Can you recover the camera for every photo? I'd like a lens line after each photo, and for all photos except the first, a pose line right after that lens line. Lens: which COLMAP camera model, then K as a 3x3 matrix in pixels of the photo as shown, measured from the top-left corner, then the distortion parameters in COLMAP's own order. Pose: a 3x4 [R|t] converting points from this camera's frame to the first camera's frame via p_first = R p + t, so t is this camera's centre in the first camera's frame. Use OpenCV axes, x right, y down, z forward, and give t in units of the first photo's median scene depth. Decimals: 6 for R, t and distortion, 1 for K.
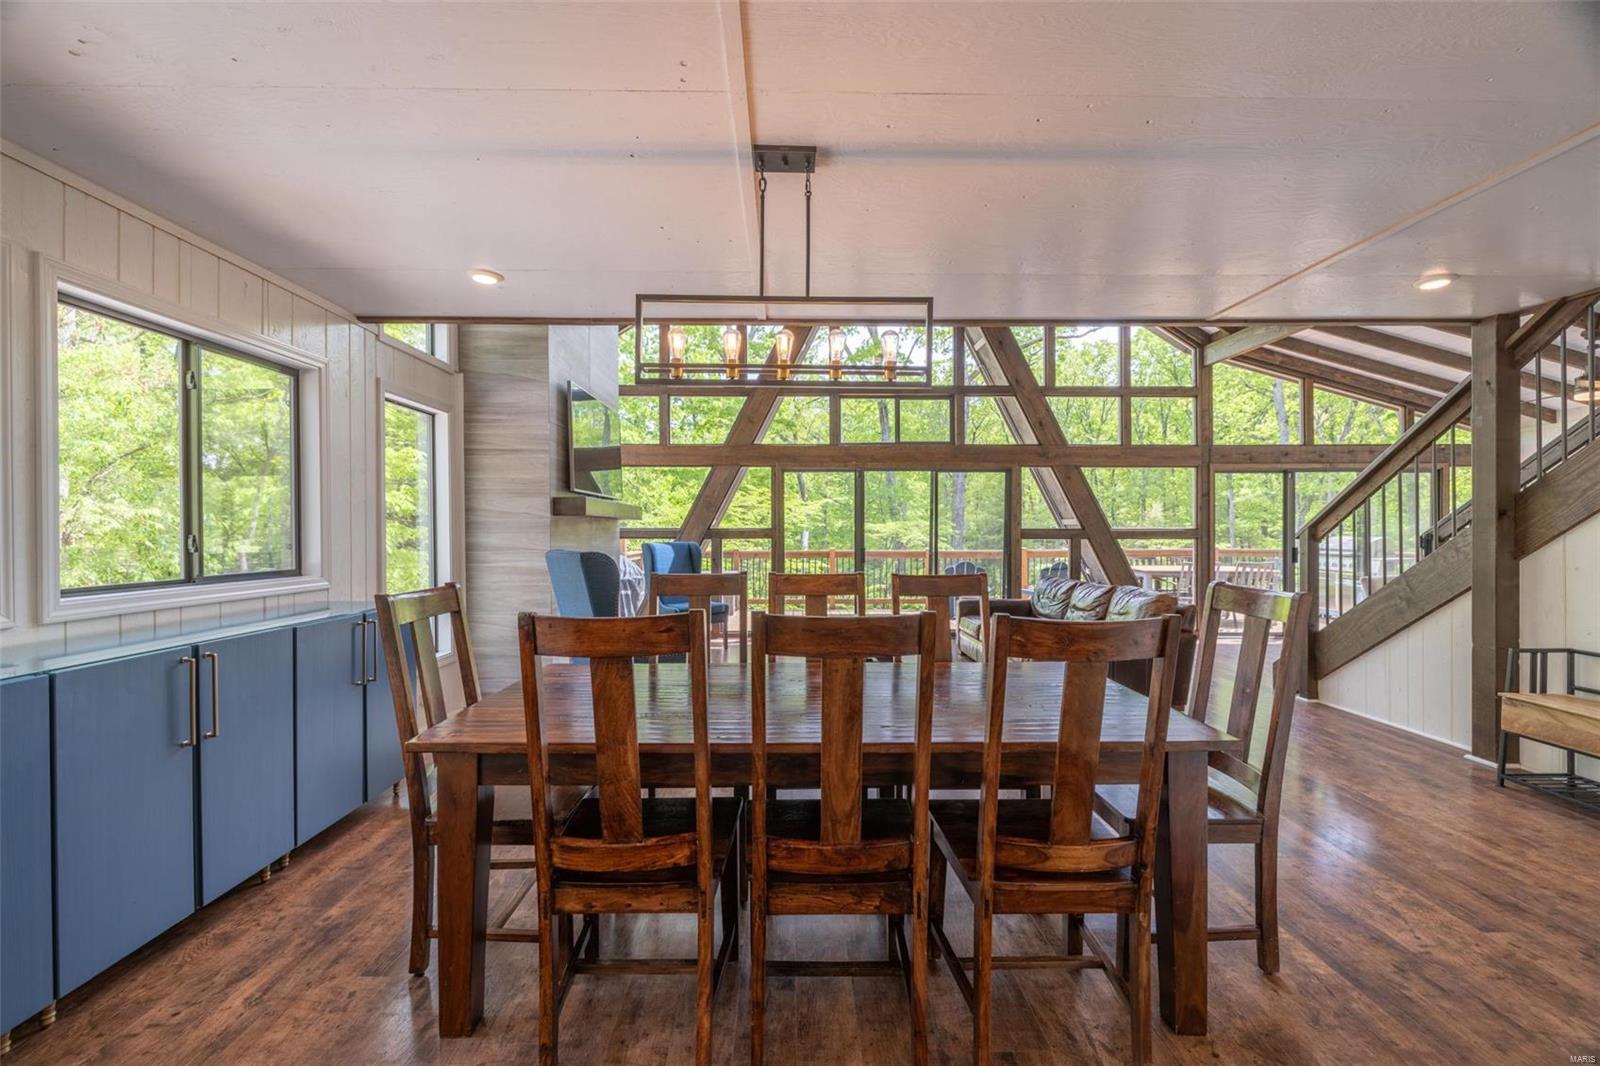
lens RADIAL K [[669.0, 0, 795.8], [0, 669.0, 531.8], [0, 0, 1]] dist [-0.001533, -0.000243]
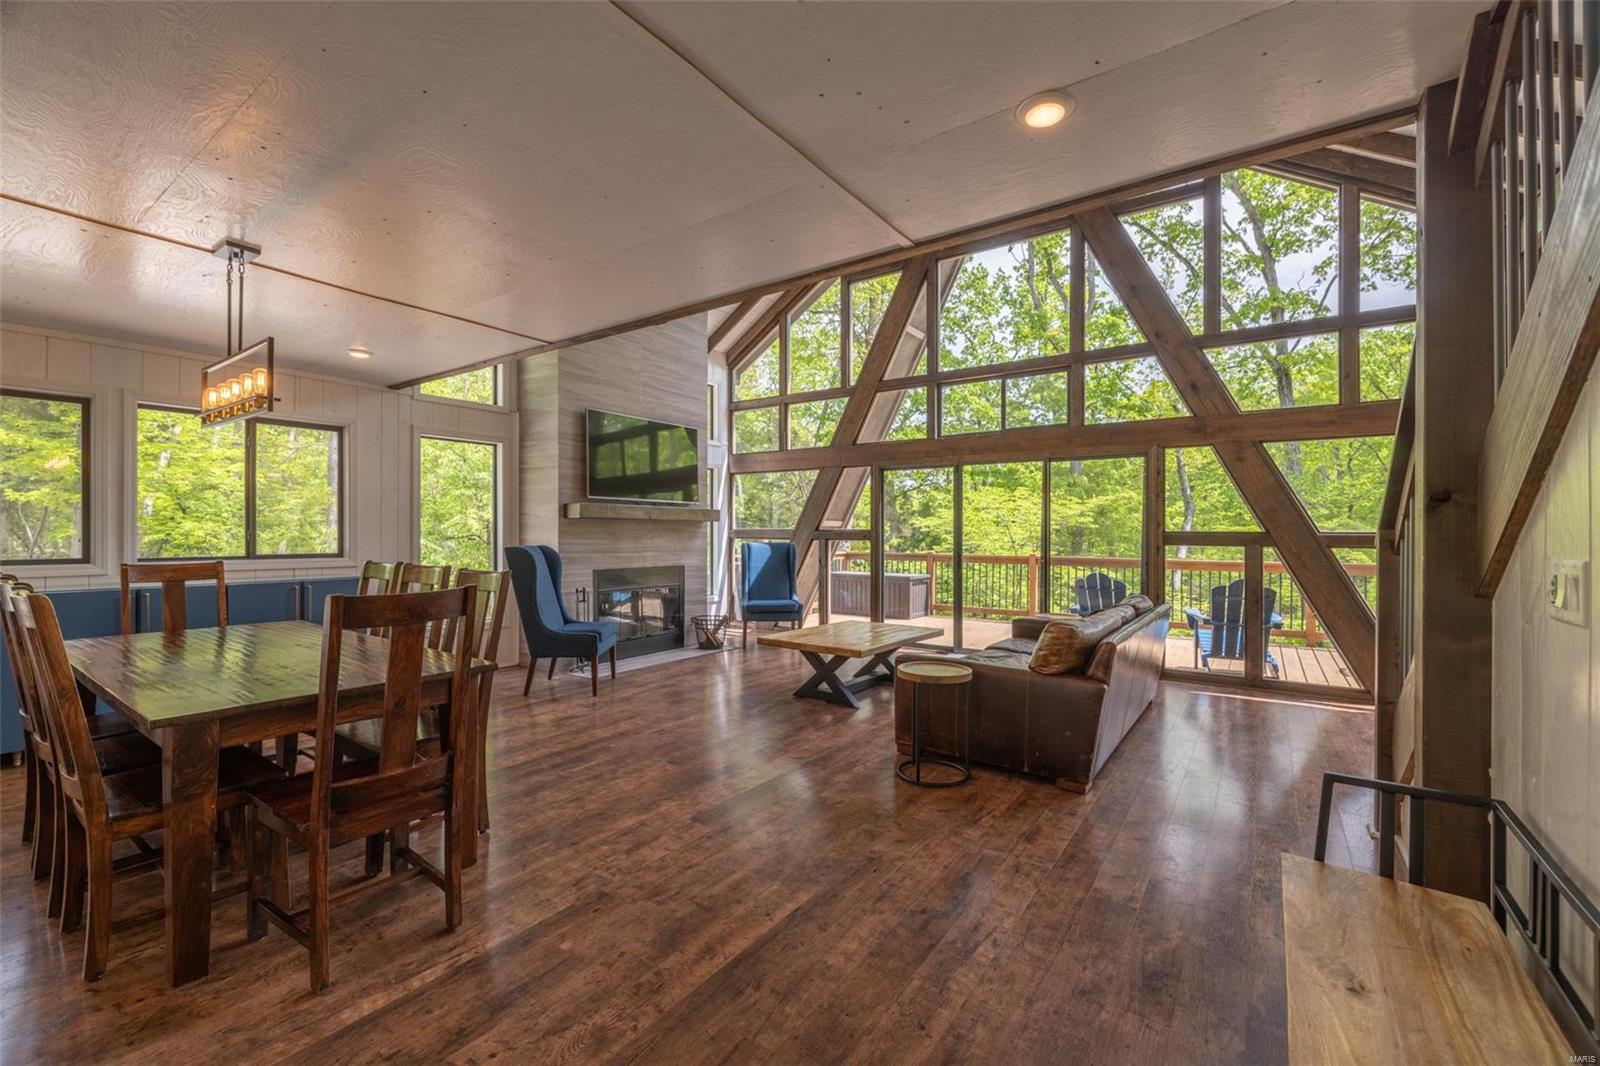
lens RADIAL K [[661.4, 0, 794.8], [0, 661.4, 531.3], [0, 0, 1]] dist [-0.001472, 0.000334]
pose [[0.804171, 0.004315, -0.594382, 0.444056], [-0.007190, 0.999971, -0.002468, 0.000260], [0.594354, 0.006258, 0.804179, 0.162680]]
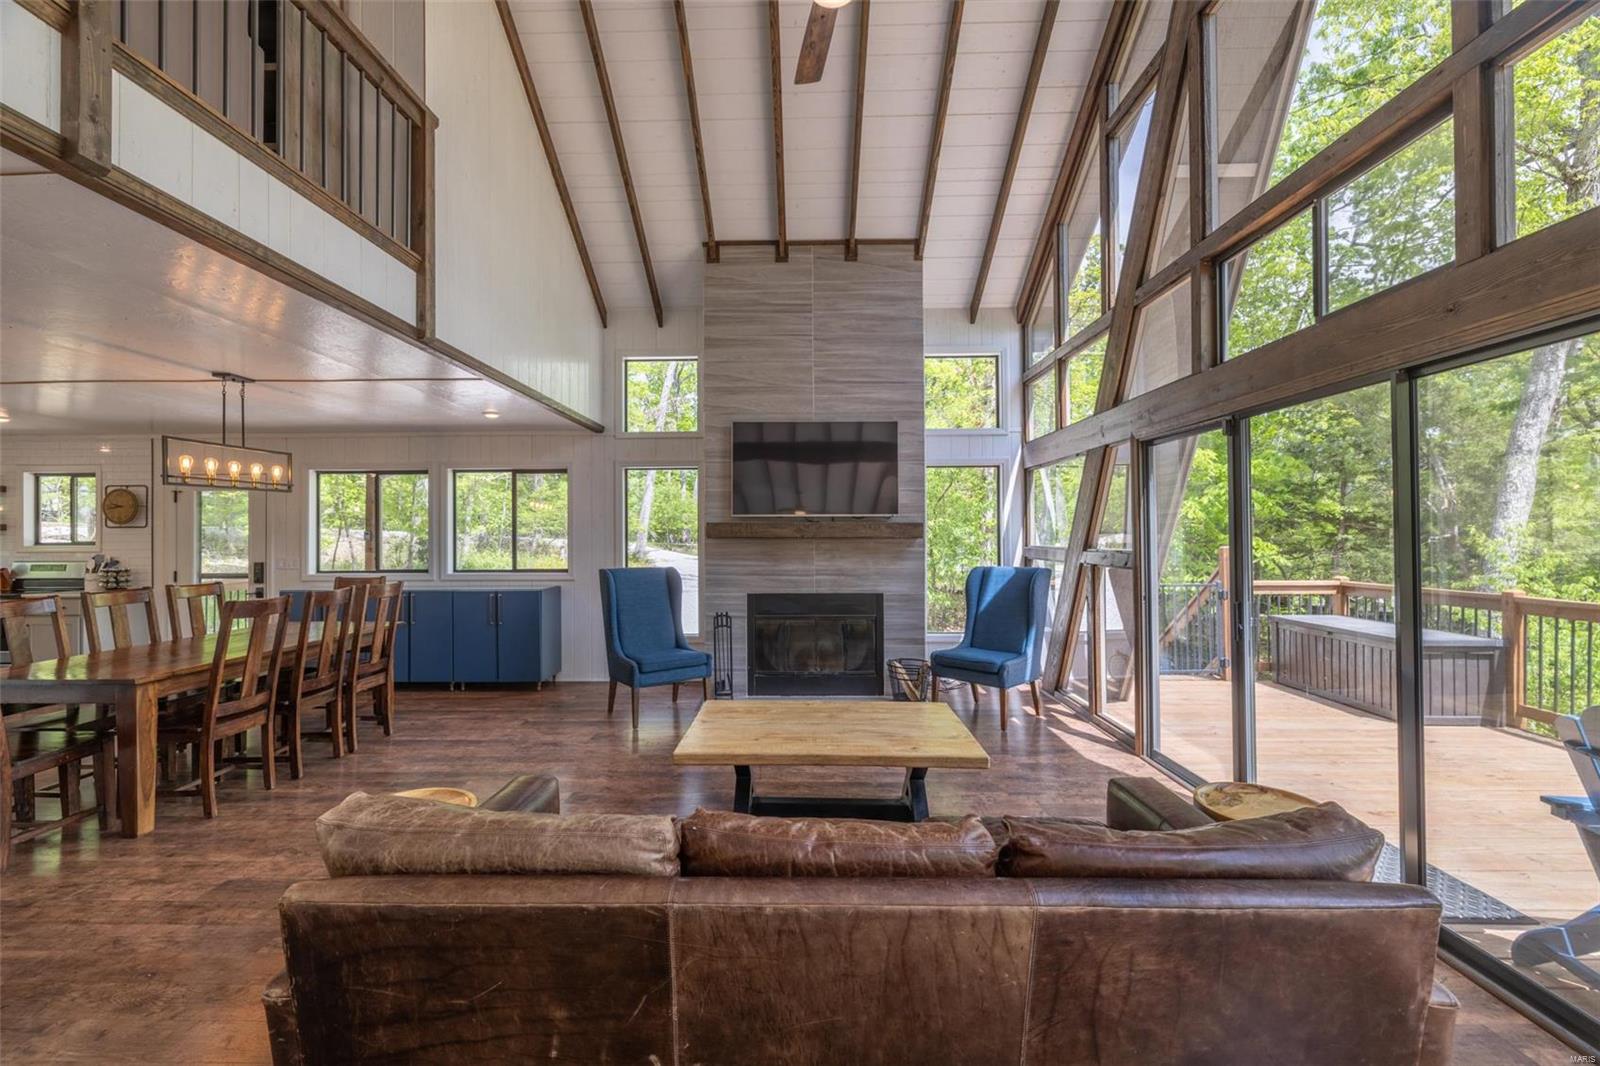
lens RADIAL K [[661.4, 0, 794.8], [0, 661.4, 531.3], [0, 0, 1]] dist [-0.001472, 0.000334]
pose [[-0.025281, -0.003055, -0.999676, 0.517630], [0.002761, 0.999991, -0.003126, -0.020626], [0.999677, -0.002839, -0.025273, 0.731525]]
